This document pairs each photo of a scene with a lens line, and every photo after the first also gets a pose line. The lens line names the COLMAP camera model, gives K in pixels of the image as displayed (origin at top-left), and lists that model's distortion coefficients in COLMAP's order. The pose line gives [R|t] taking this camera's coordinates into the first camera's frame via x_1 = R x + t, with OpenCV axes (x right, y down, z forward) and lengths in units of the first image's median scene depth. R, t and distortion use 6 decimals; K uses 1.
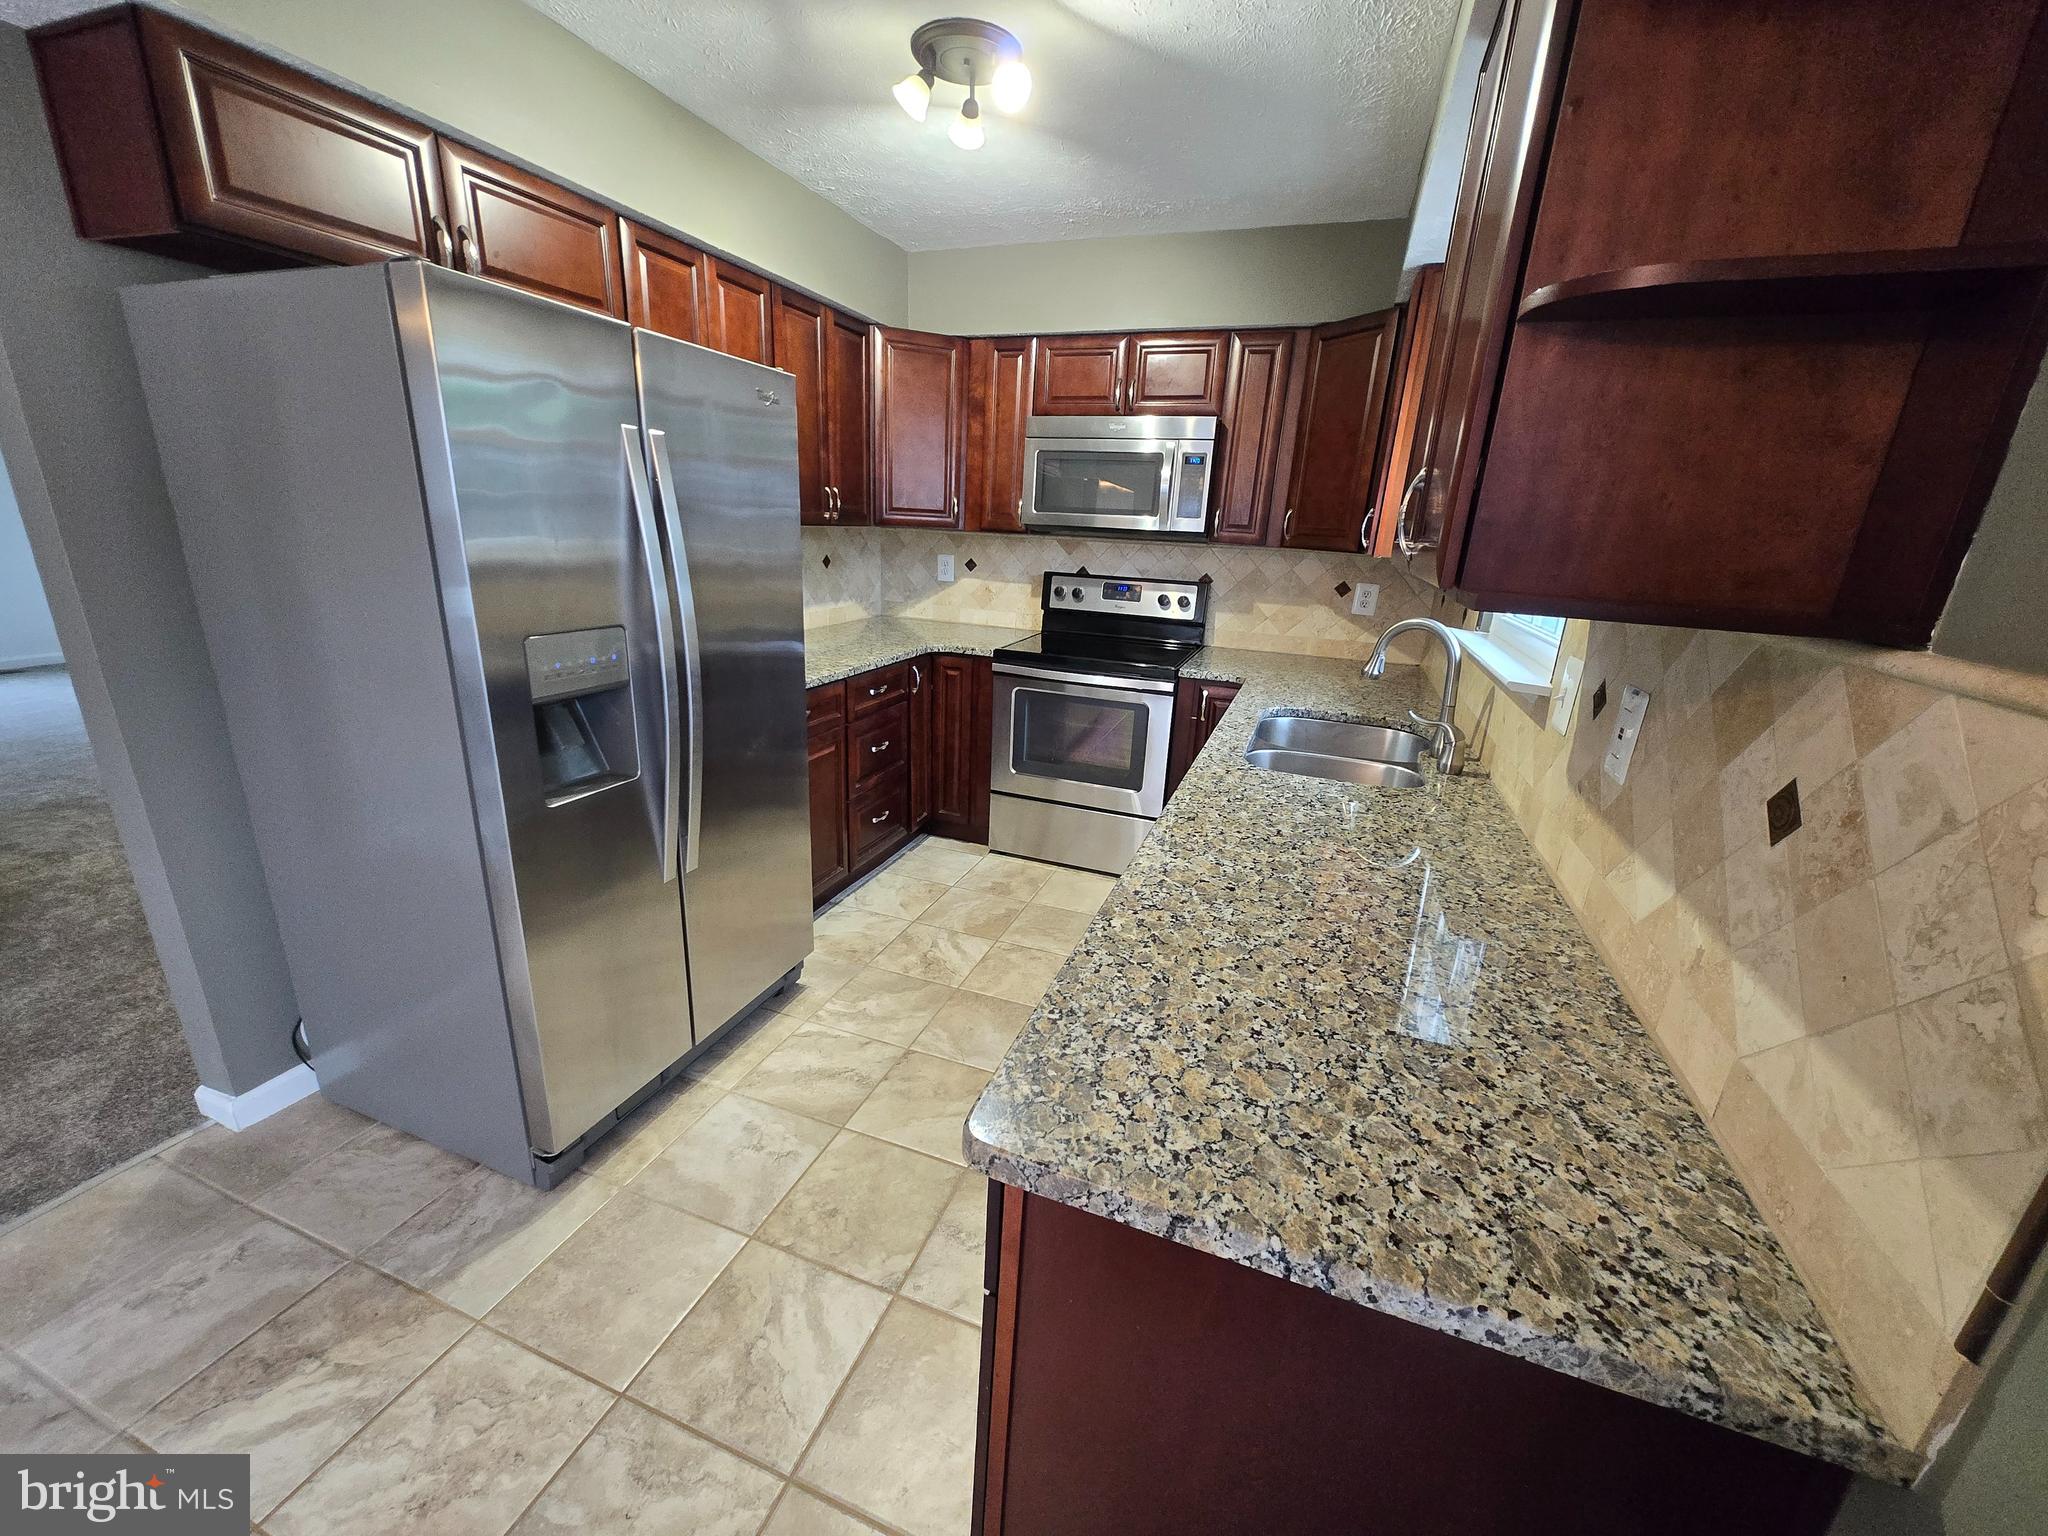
lens RADIAL K [[800.8, 0, 1024.2], [0, 800.8, 769.7], [0, 0, 1]] dist [0.002972, -0.000375]
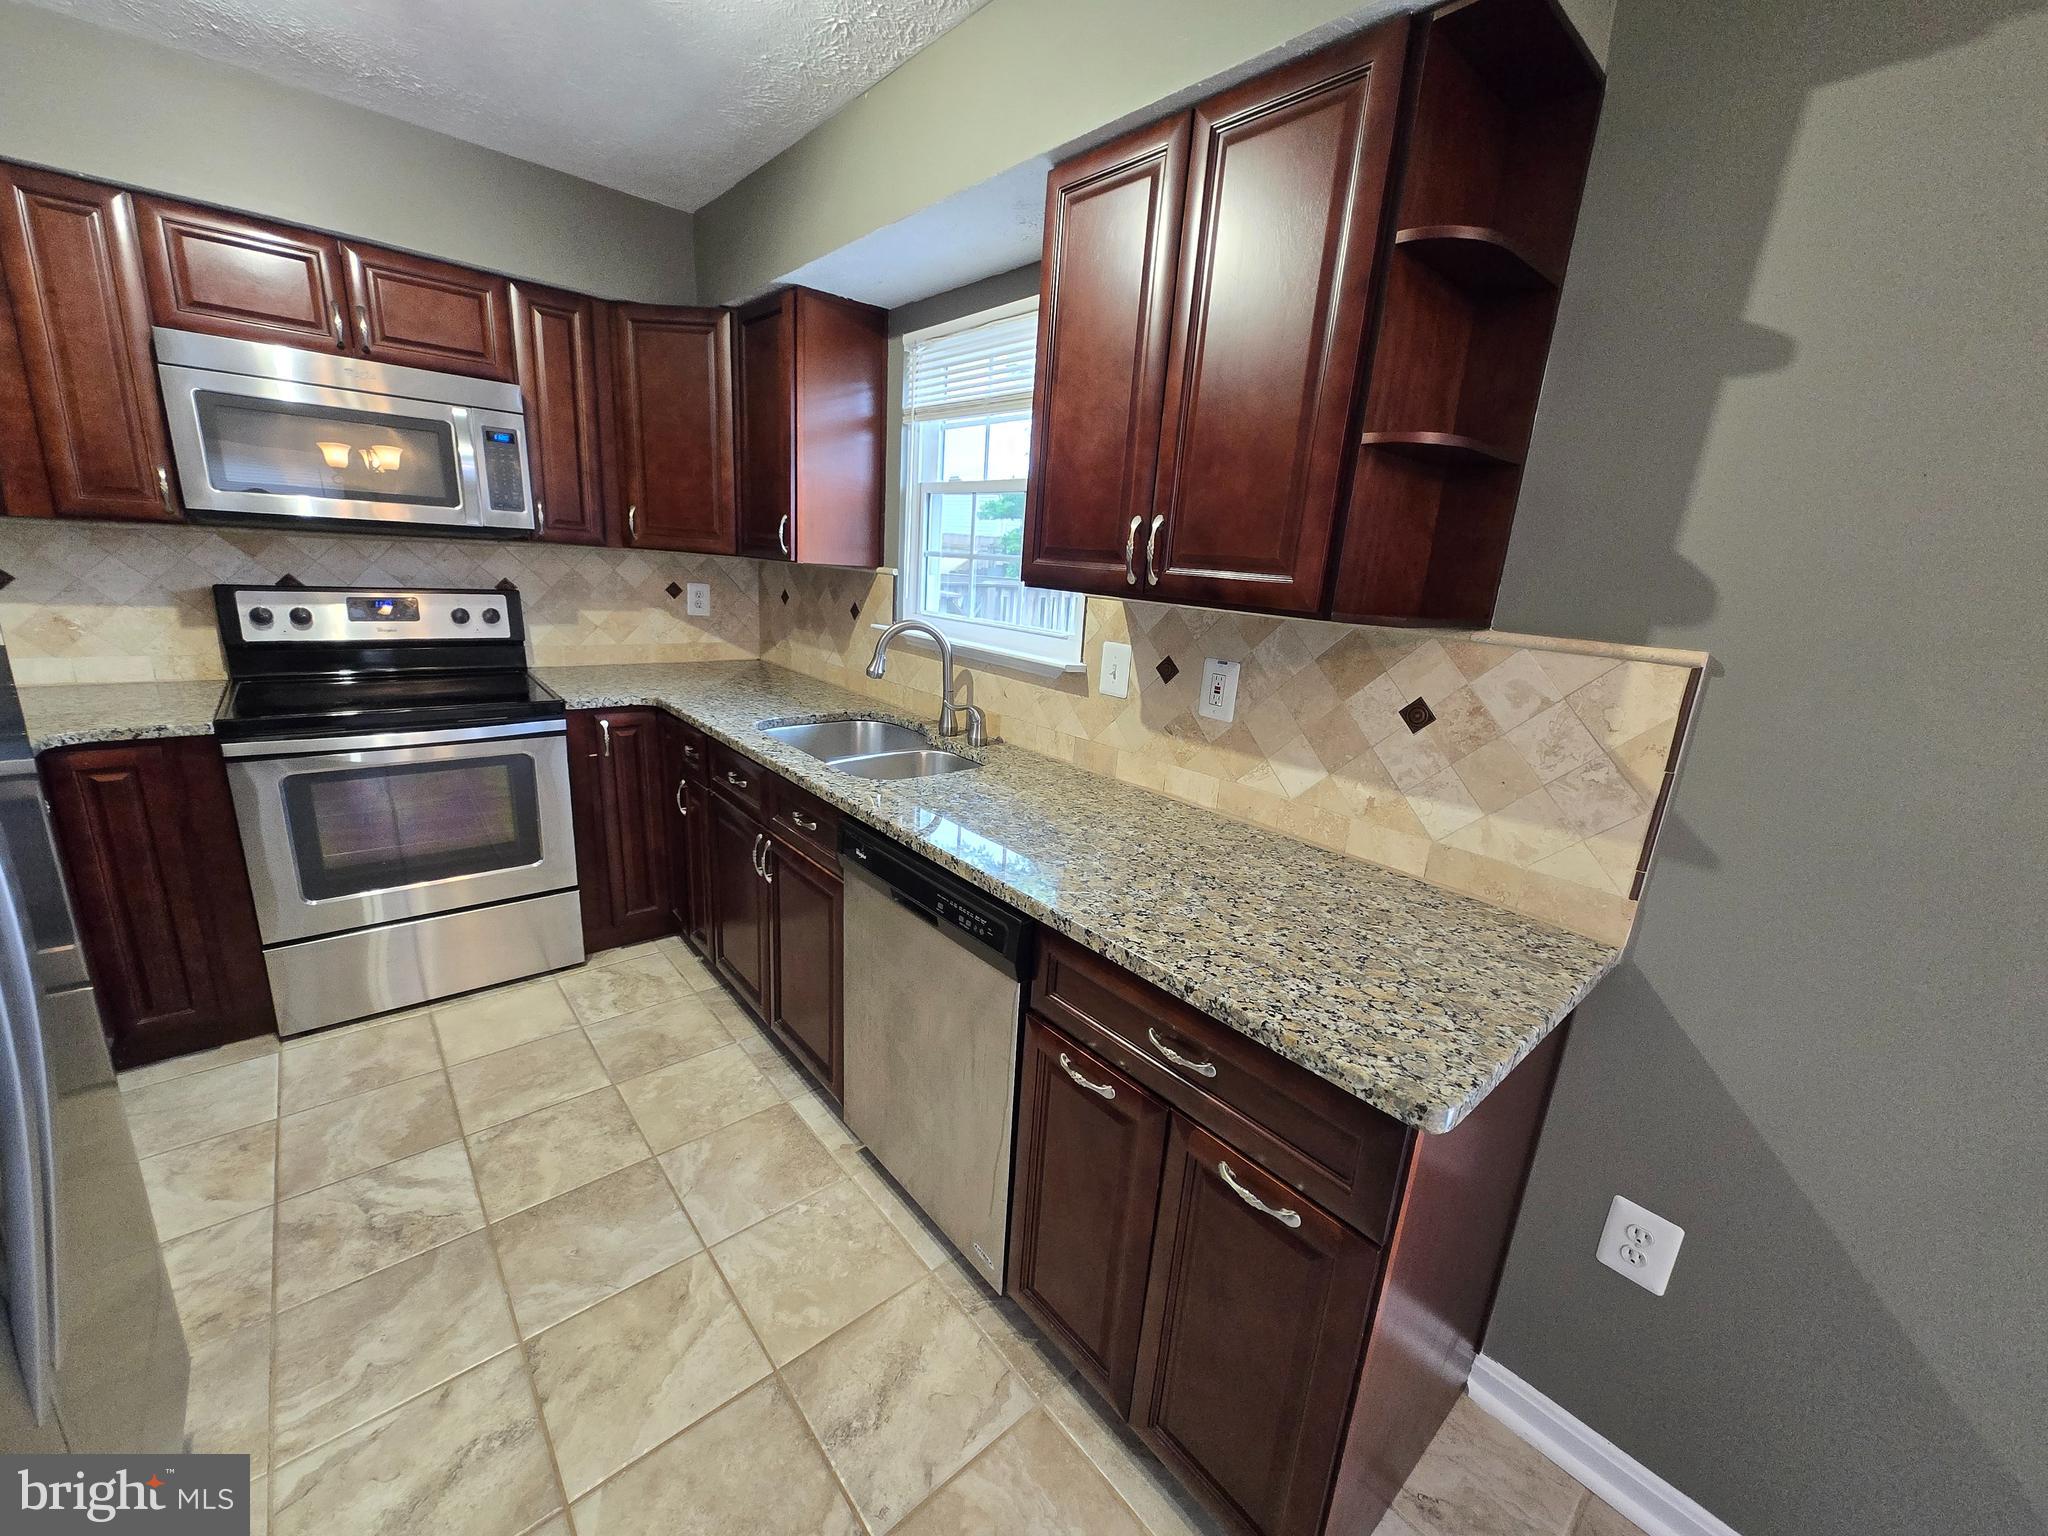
lens RADIAL K [[800.8, 0, 1024.0], [0, 800.8, 768.0], [0, 0, 1]] dist [0.002972, -0.000375]
pose [[0.476978, -0.240508, 0.845368, -0.390365], [0.221470, 0.963684, 0.149210, -0.106705], [-0.850554, 0.116054, 0.512922, 0.271023]]
